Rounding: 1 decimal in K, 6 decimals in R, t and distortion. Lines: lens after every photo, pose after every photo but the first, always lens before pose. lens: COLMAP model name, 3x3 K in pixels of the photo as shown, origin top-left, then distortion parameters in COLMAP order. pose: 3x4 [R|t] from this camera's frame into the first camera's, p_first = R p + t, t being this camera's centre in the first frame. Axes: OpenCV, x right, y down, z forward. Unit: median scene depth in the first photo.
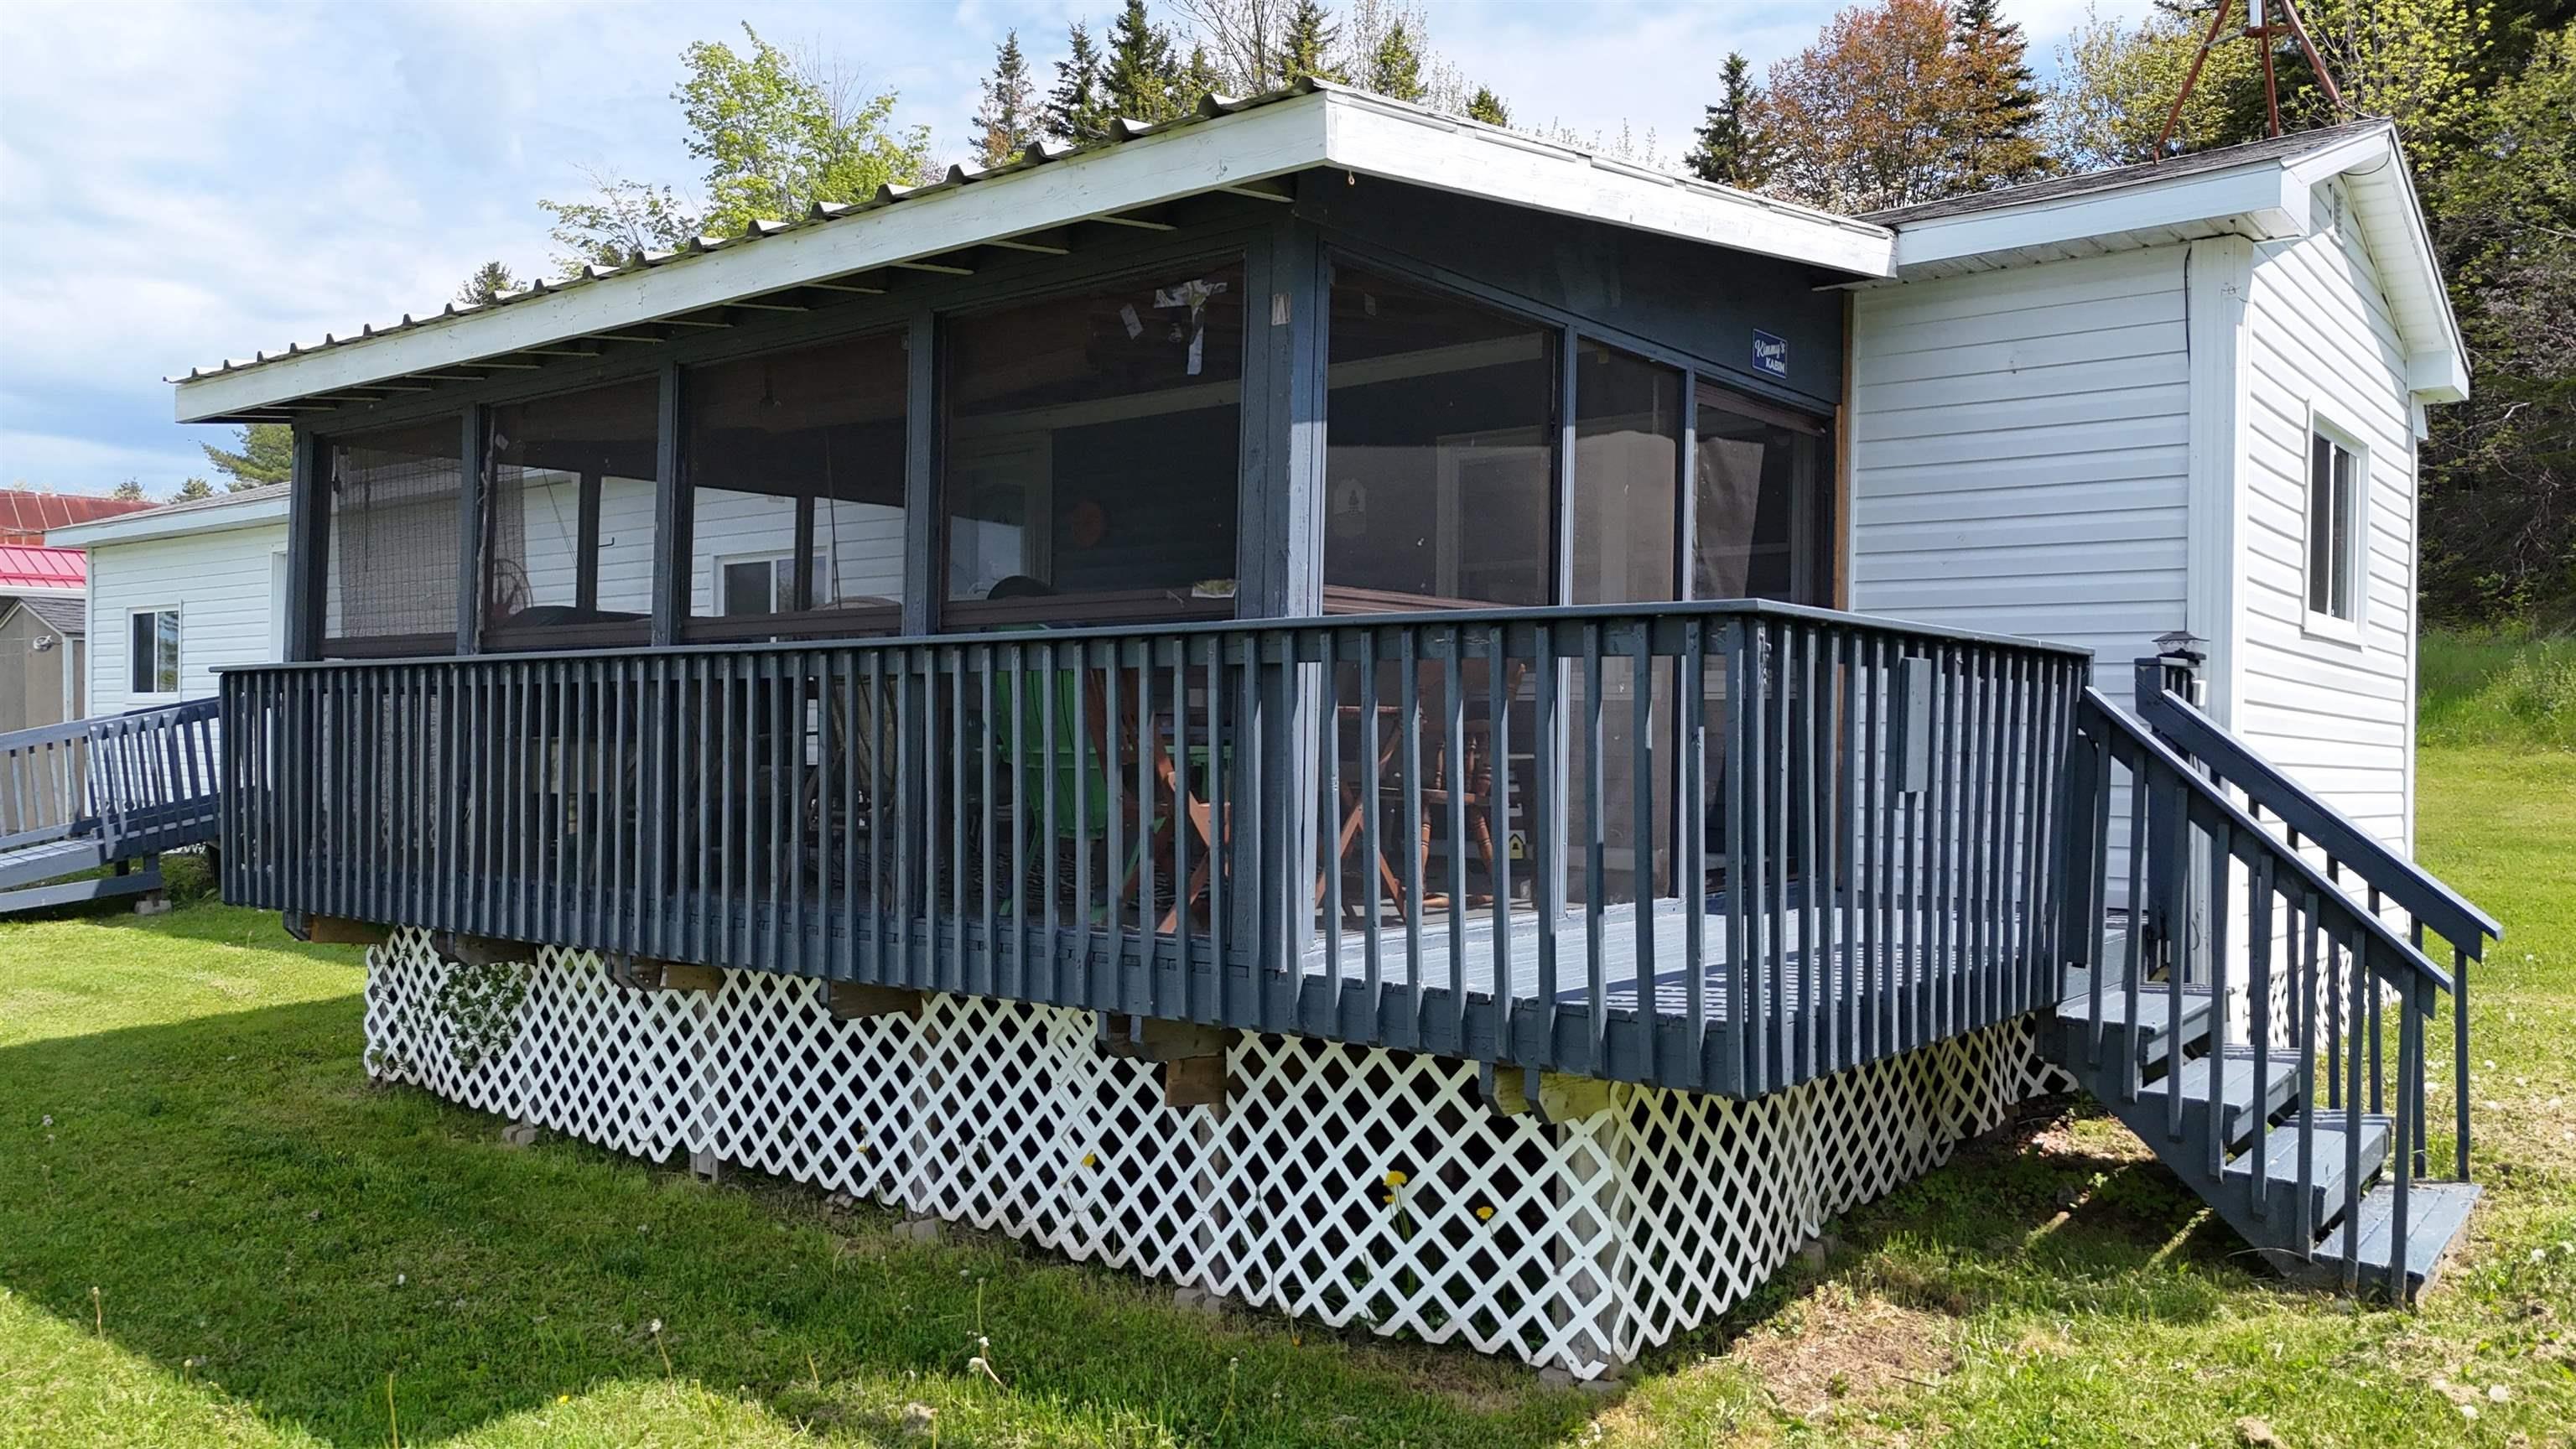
lens RADIAL K [[1861.2, 0, 1362.5], [0, 1861.2, 725.3], [0, 0, 1]] dist [0.225690, -0.540131]
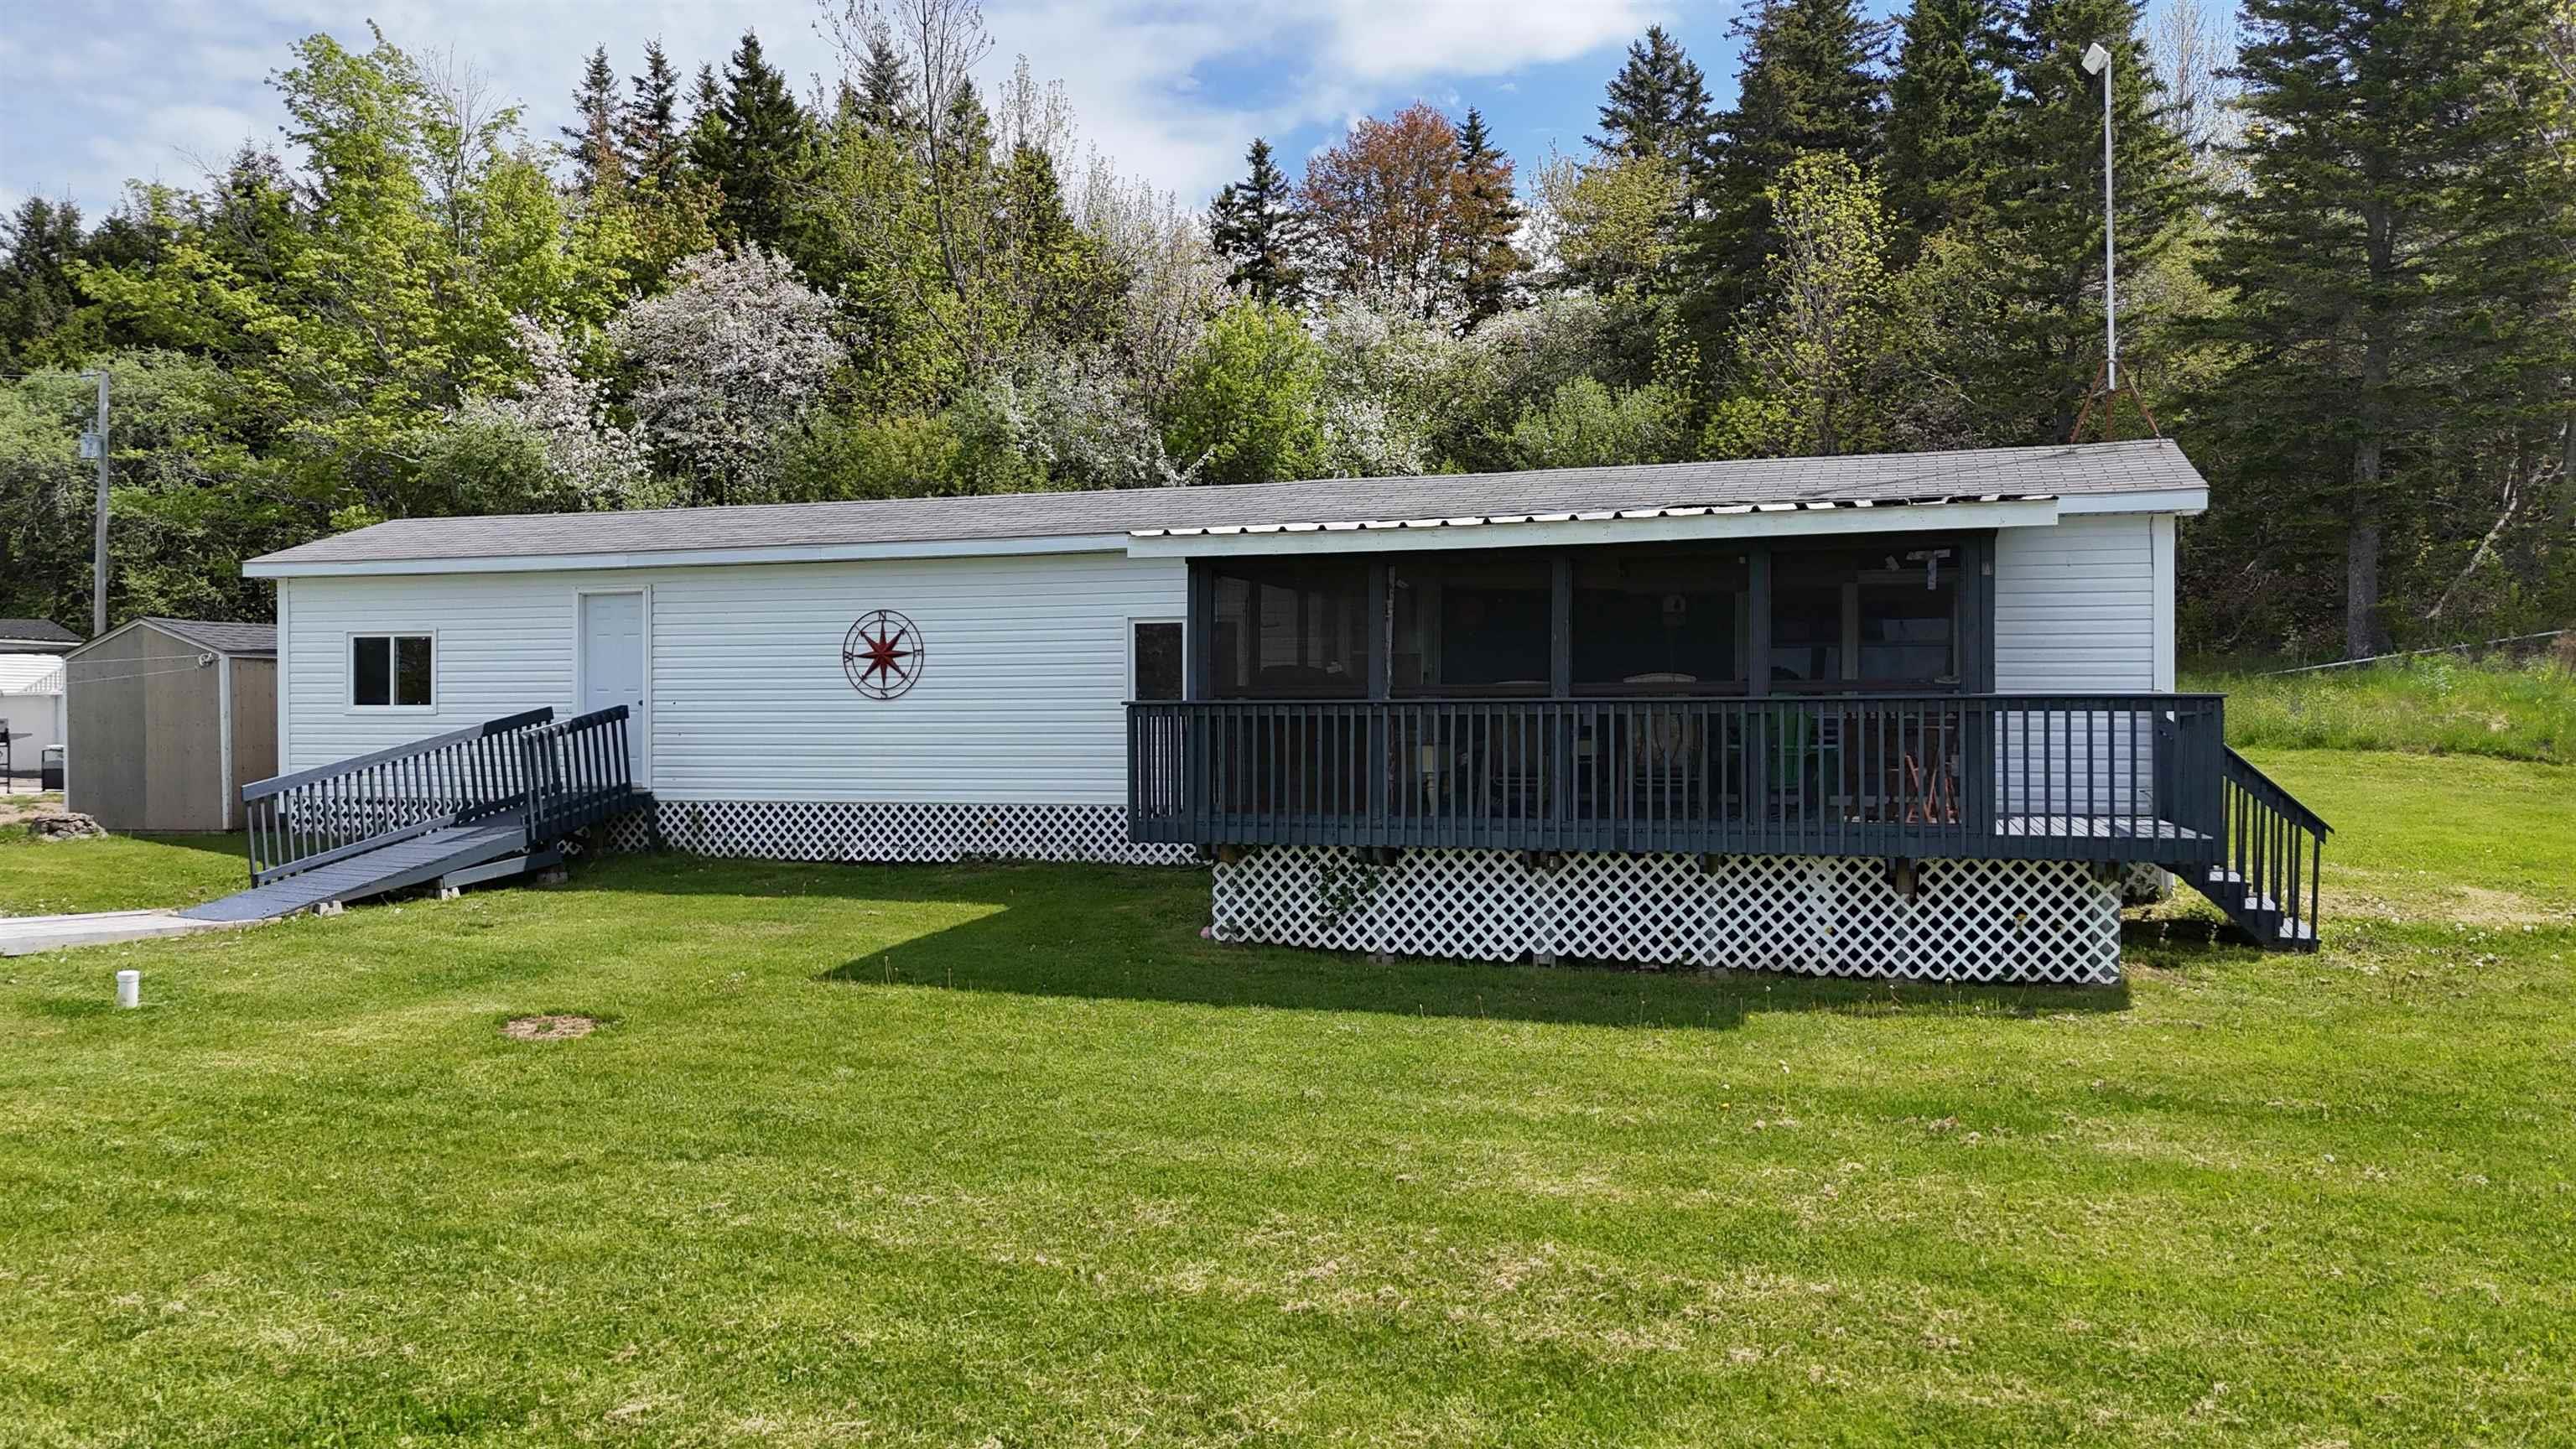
lens RADIAL K [[1913.8, 0, 1323.2], [0, 1913.8, 734.7], [0, 0, 1]] dist [0.014399, -0.002054]
pose [[0.936877, -0.003938, 0.349636, -1.221697], [0.000825, 0.999959, 0.009053, -0.016303], [-0.349658, -0.008193, 0.936842, -0.737700]]
